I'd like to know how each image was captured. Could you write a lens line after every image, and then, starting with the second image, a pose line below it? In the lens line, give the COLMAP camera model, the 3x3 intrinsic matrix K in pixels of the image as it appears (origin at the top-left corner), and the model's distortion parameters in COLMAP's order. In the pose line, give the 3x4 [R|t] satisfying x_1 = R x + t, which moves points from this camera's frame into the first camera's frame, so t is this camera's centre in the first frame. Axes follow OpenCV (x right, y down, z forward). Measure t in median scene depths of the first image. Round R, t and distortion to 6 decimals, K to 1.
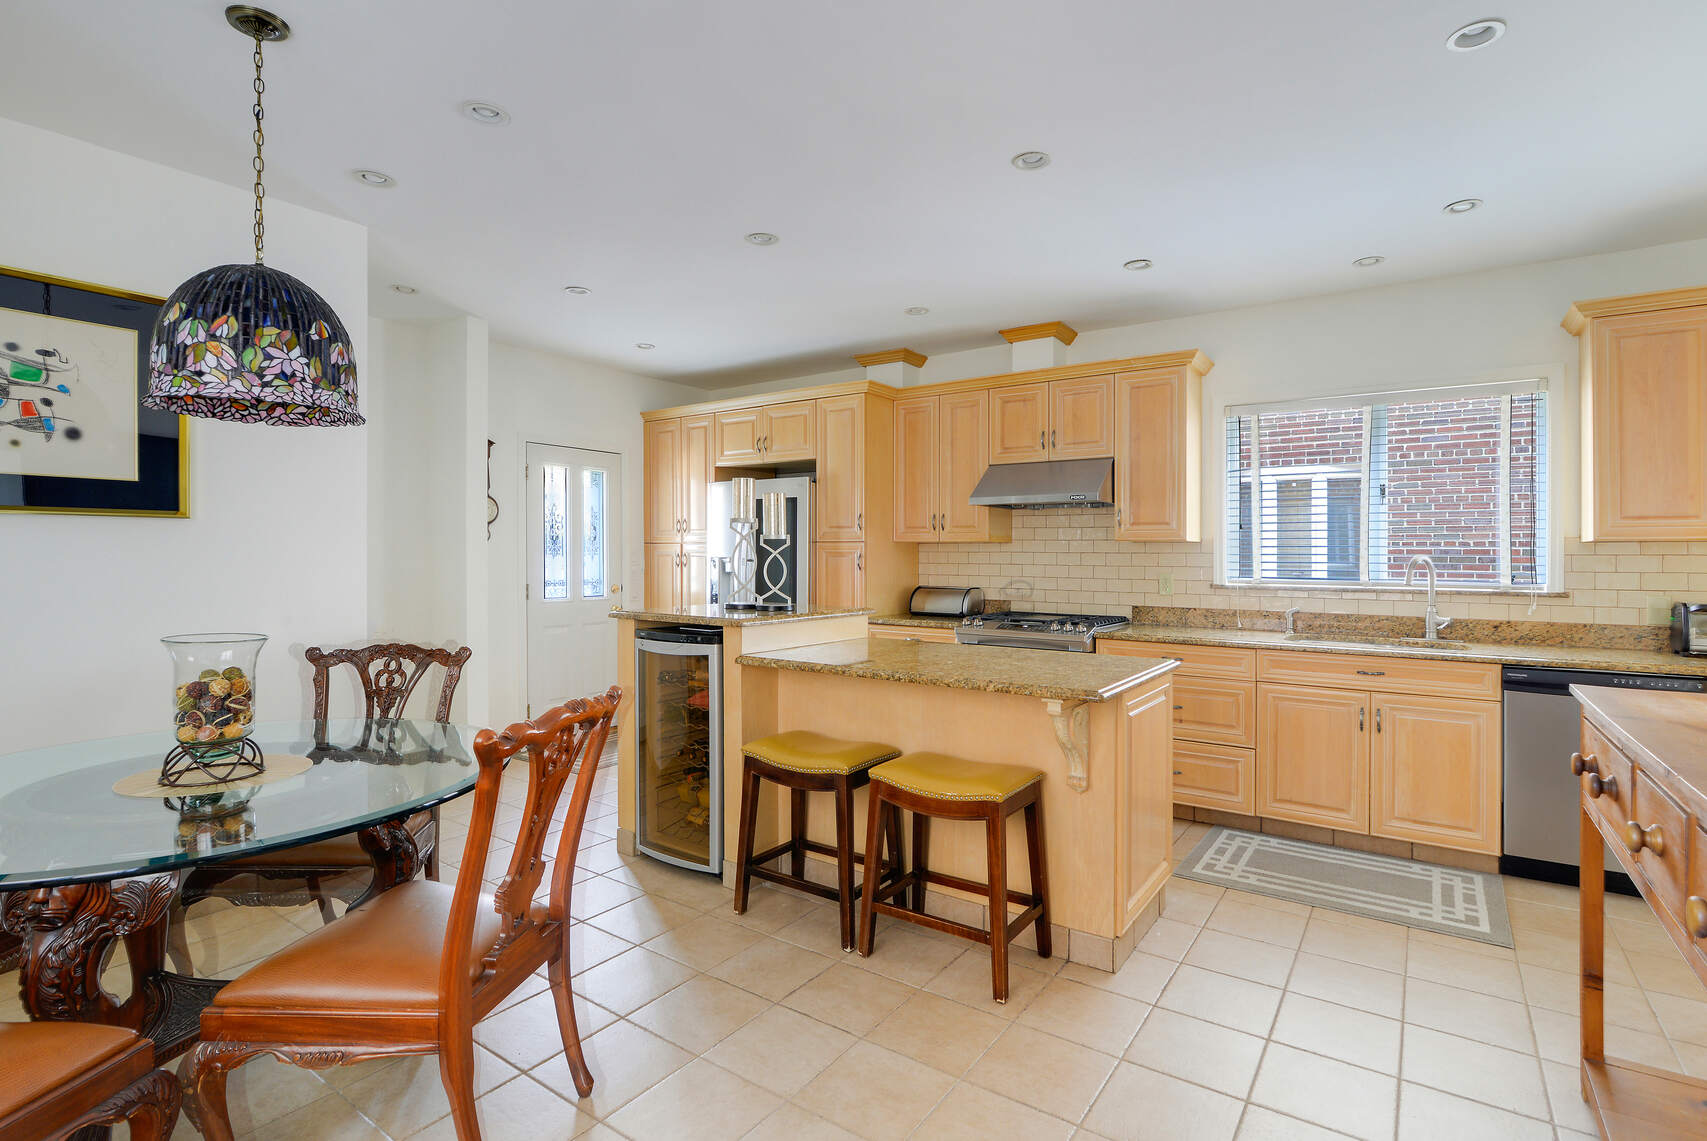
lens RADIAL K [[807.4, 0, 852.5], [0, 807.4, 563.2], [0, 0, 1]] dist [-0.017199, -0.000565]
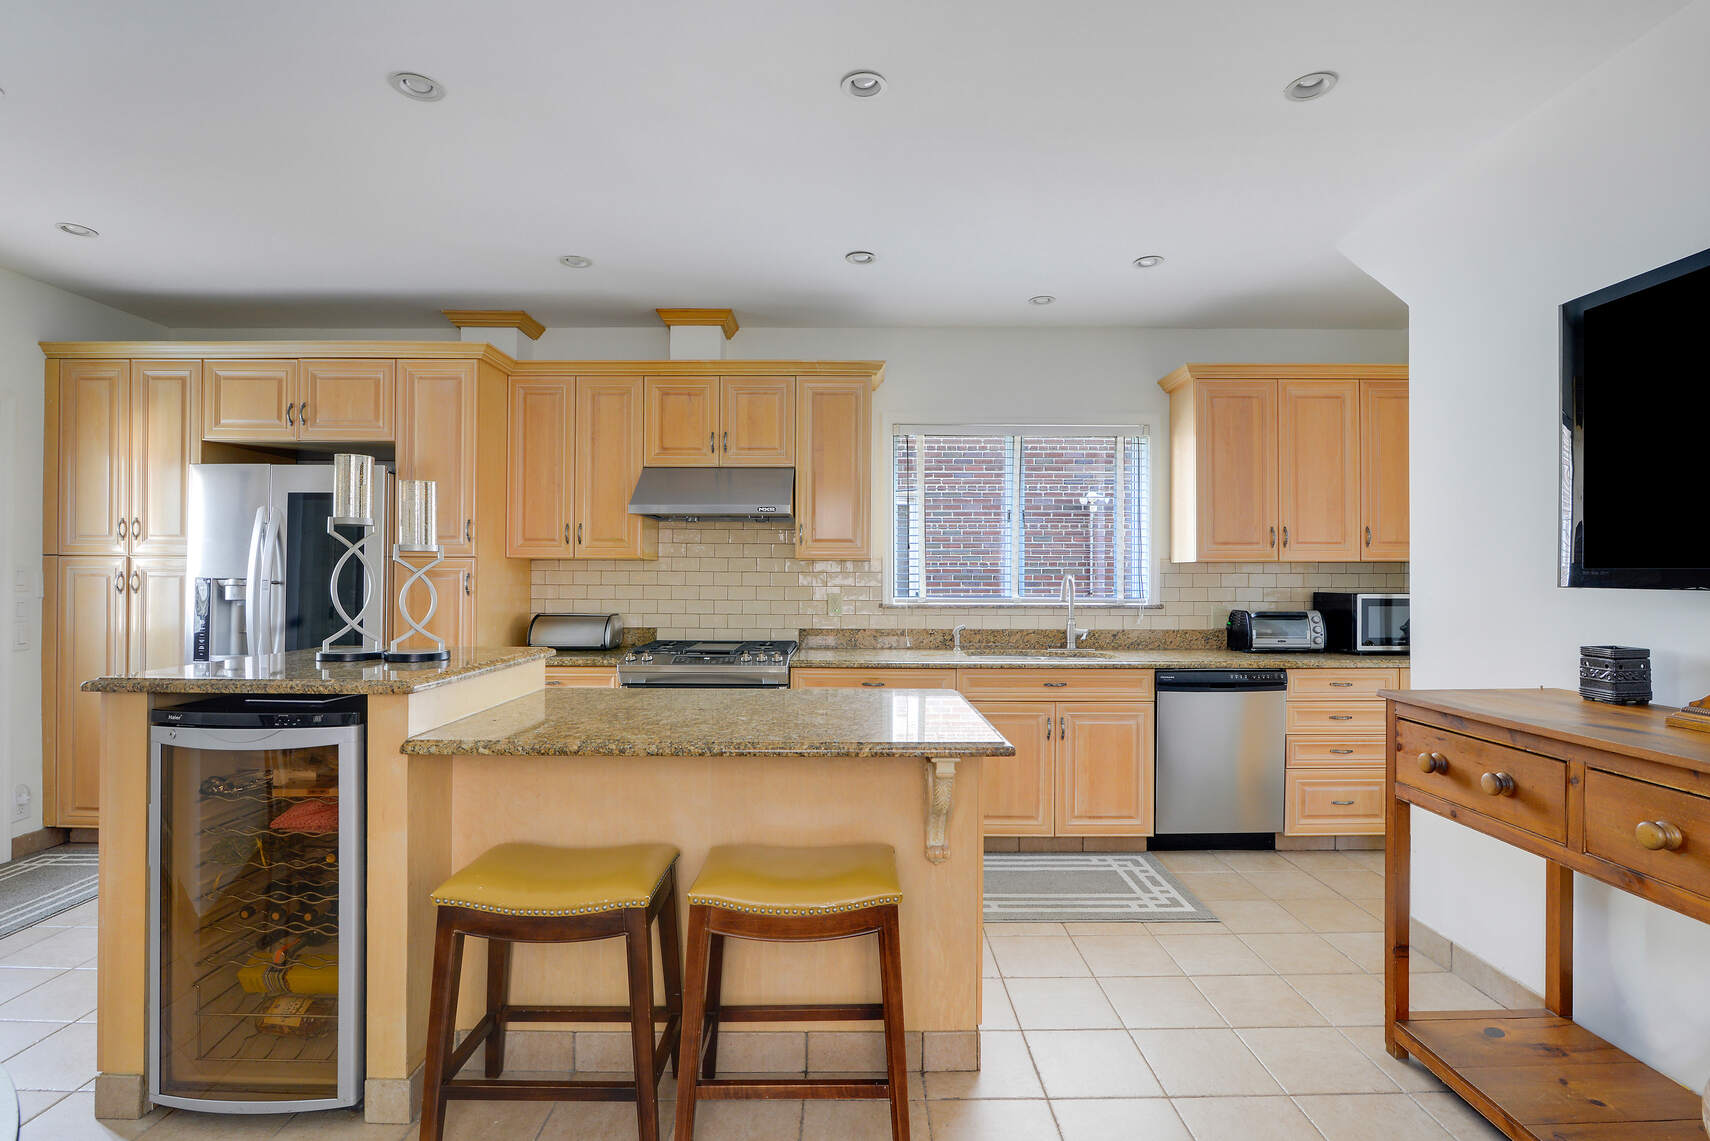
lens RADIAL K [[808.8, 0, 854.2], [0, 808.8, 573.8], [0, 0, 1]] dist [-0.017199, -0.000565]
pose [[0.816068, -0.001399, 0.577954, -0.171120], [0.006936, 0.999949, -0.007374, -0.003867], [-0.577914, 0.010026, 0.816036, 0.243234]]
